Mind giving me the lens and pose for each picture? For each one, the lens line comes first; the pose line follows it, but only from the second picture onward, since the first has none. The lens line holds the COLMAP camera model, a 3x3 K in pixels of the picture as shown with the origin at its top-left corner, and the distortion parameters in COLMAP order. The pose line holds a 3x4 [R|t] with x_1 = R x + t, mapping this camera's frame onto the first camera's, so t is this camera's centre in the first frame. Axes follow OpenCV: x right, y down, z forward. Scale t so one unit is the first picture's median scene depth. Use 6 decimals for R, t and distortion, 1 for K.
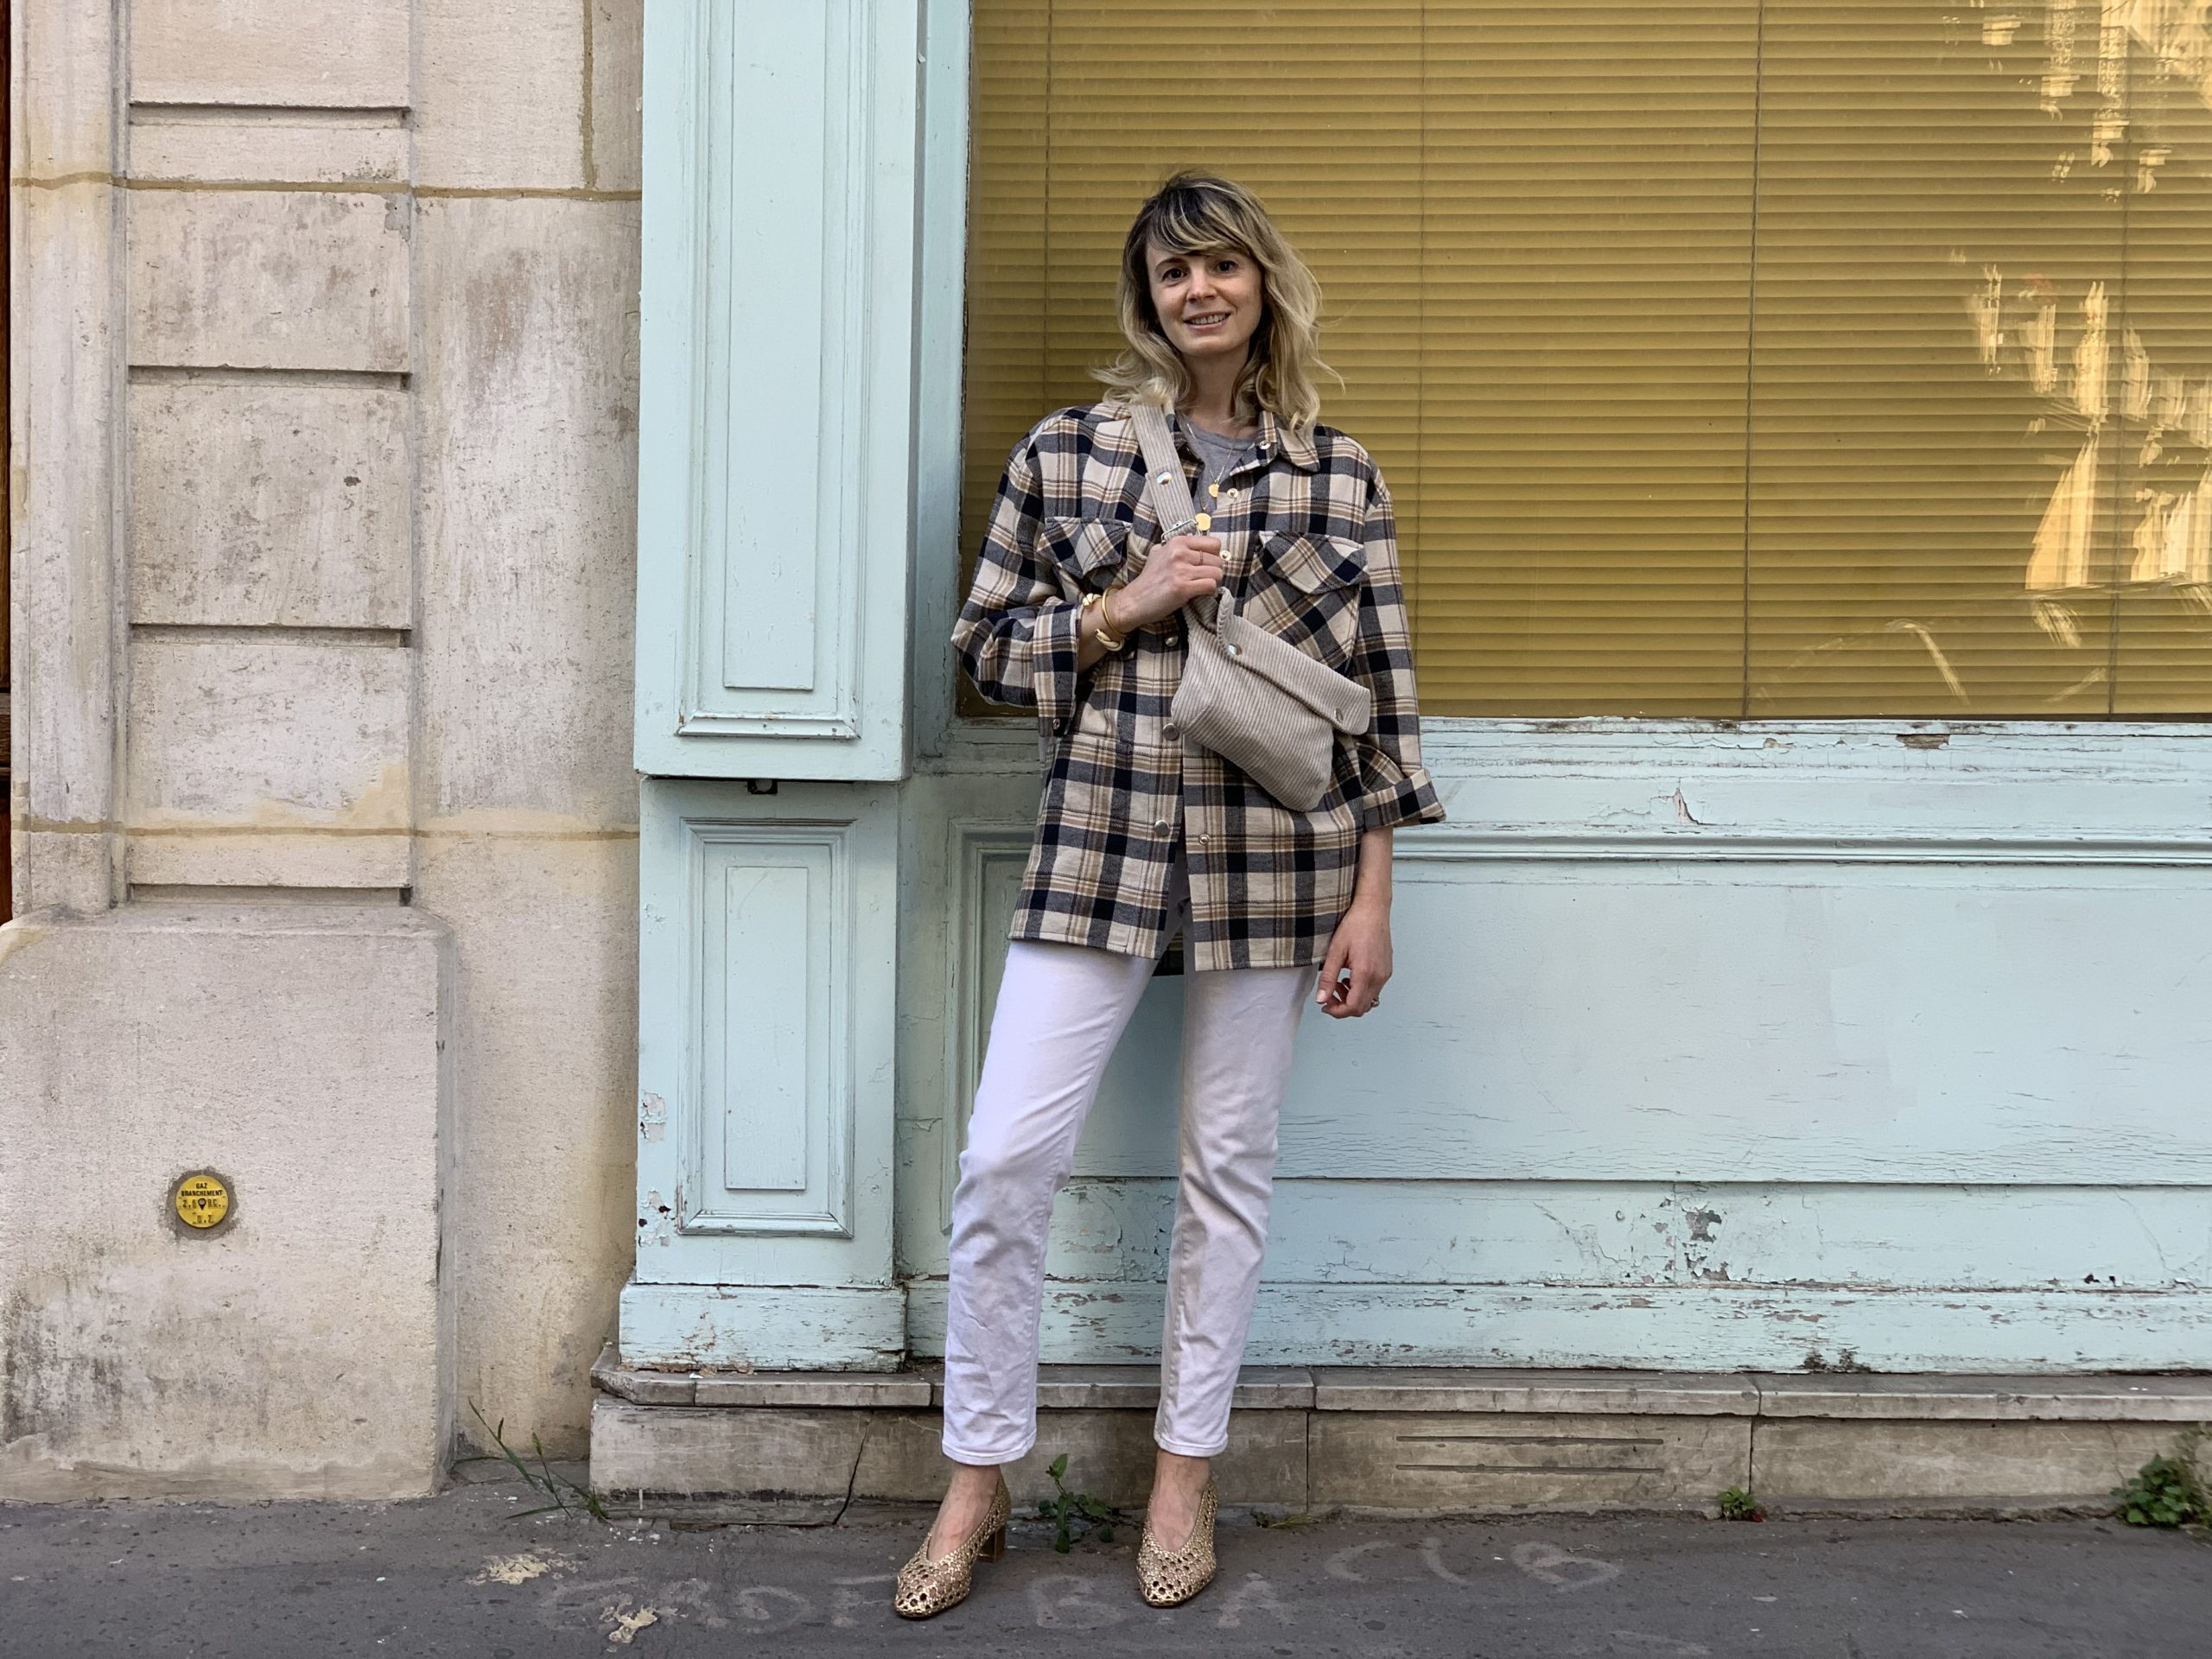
lens RADIAL K [[3166.6, 0, 1090.9], [0, 3166.6, 777.0], [0, 0, 1]] dist [0.140384, -0.489043]
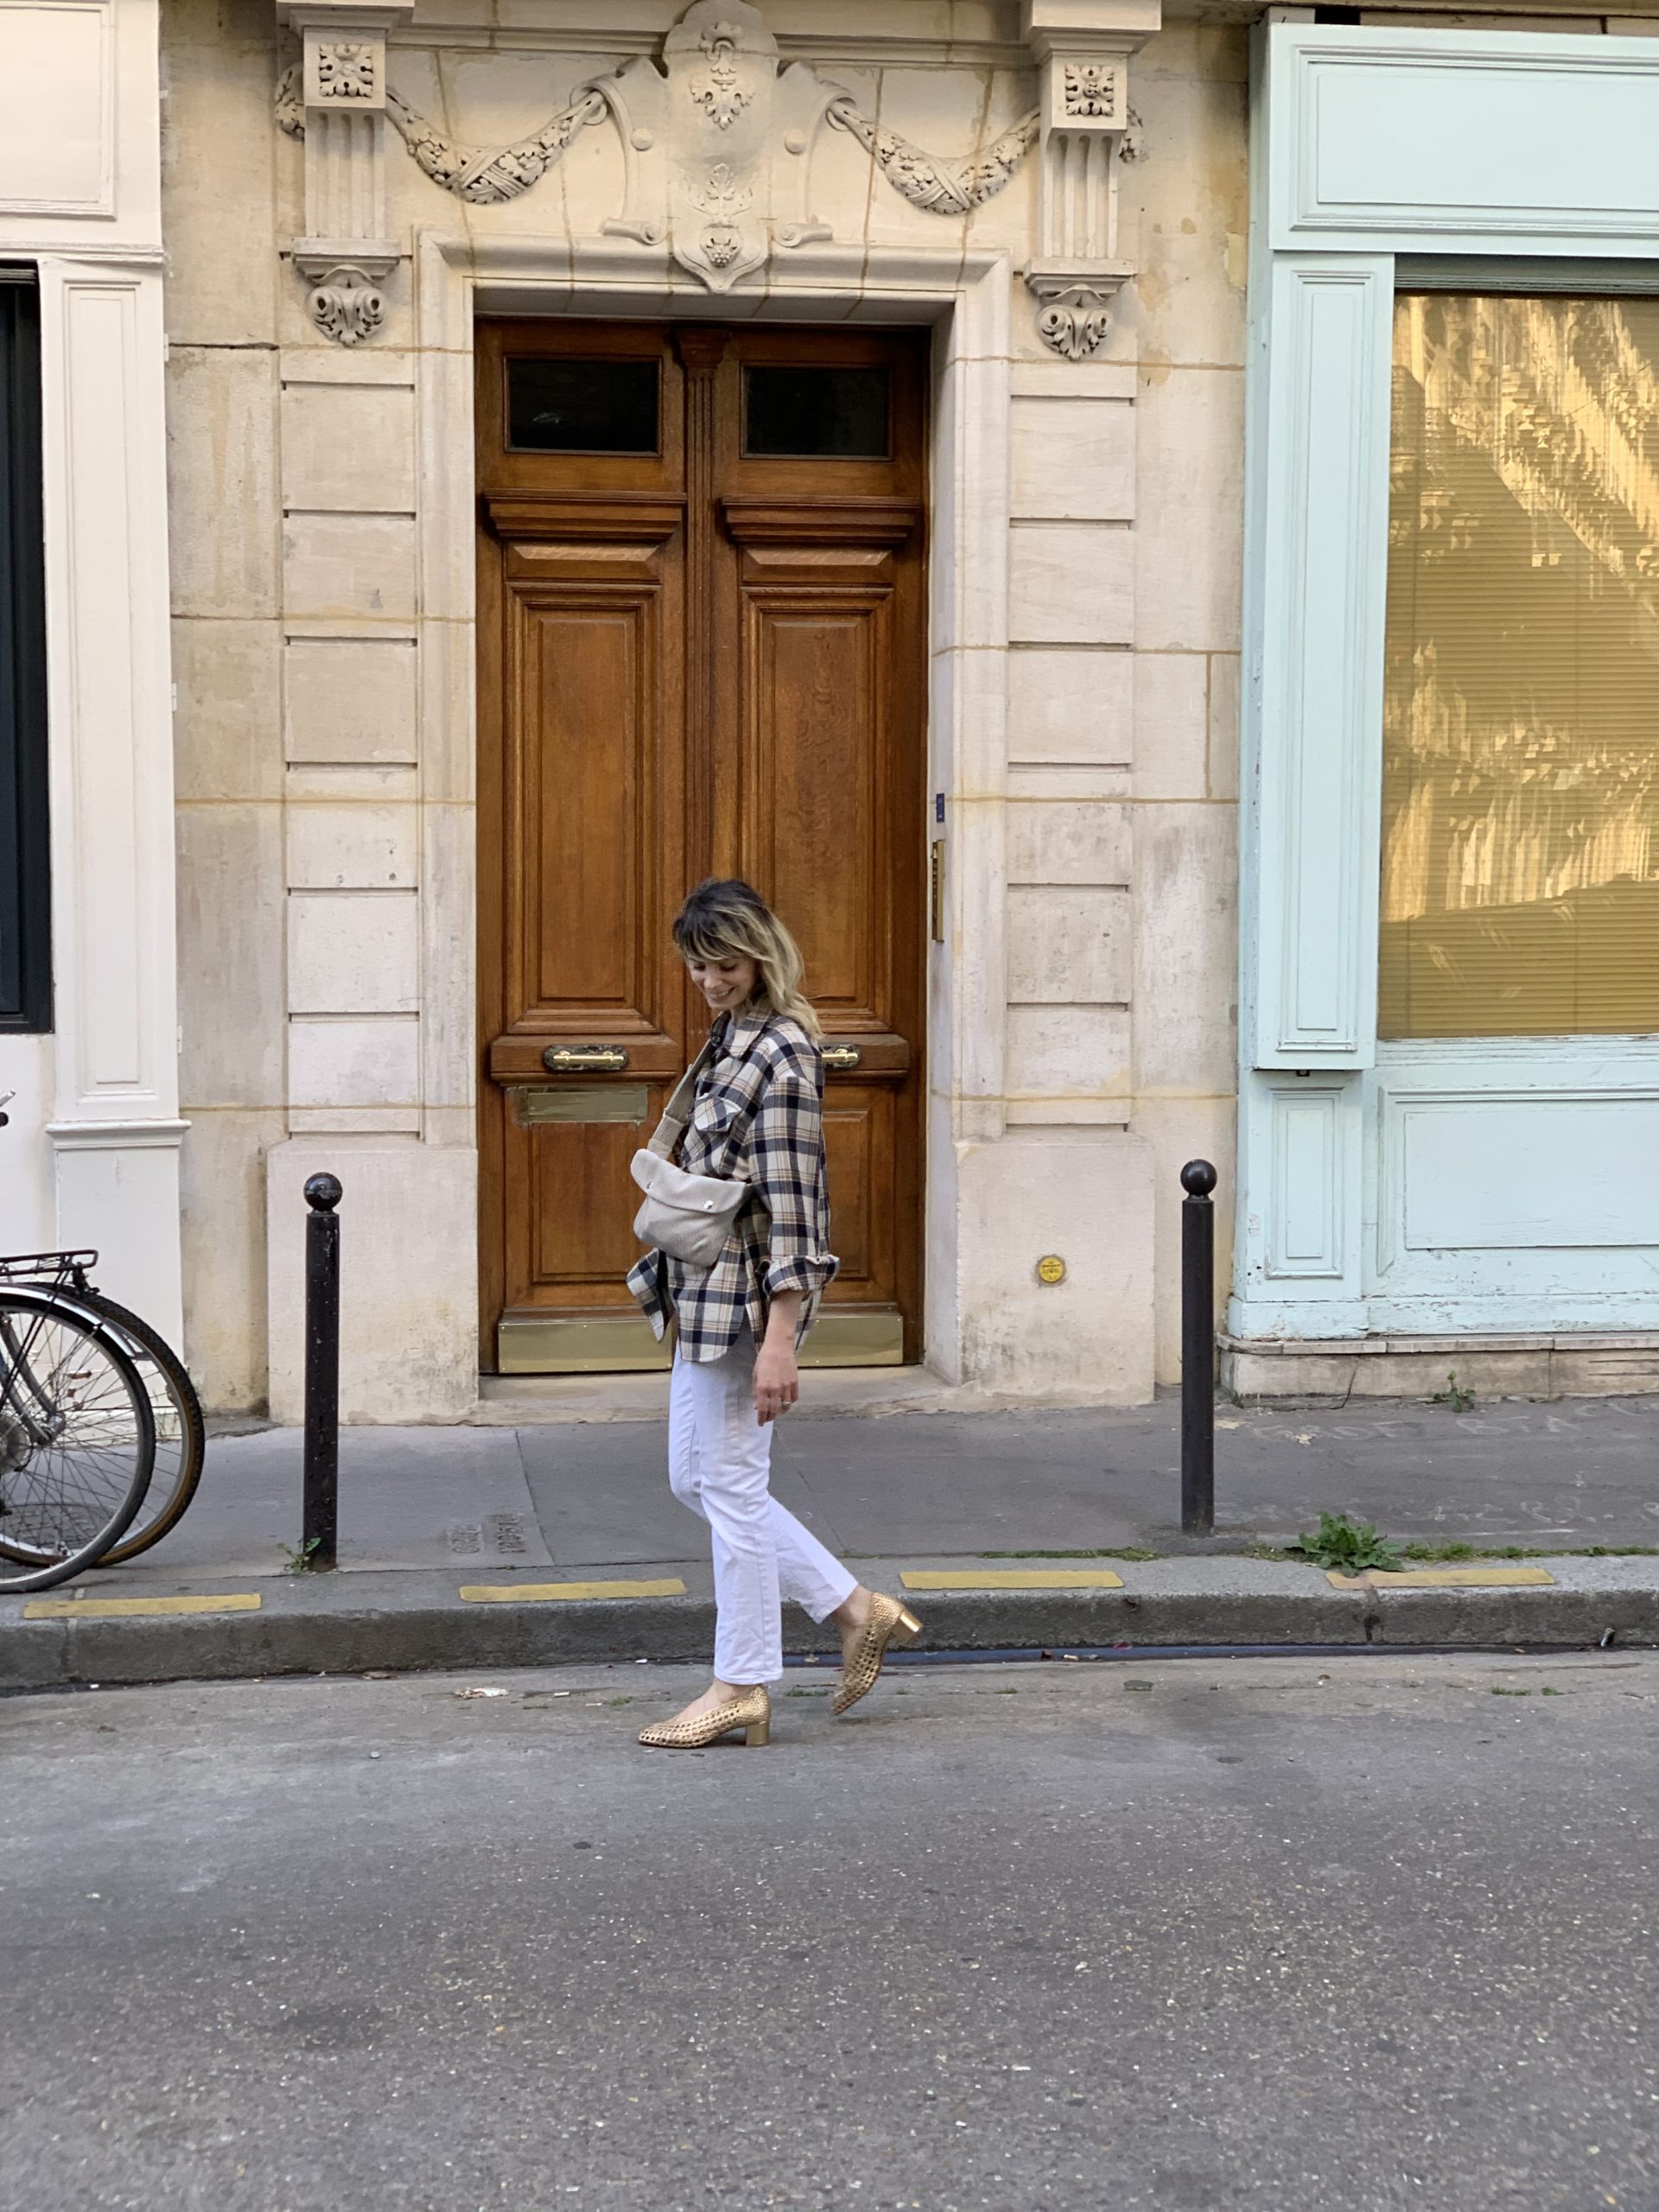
lens RADIAL K [[3179.3, 0, 835.4], [0, 3179.3, 1071.8], [0, 0, 1]] dist [0.165266, -0.670798]
pose [[0.989299, -0.020528, 0.144454, -0.729491], [0.021890, 0.999730, -0.007841, 0.012733], [-0.144254, 0.010919, 0.989480, -1.112236]]
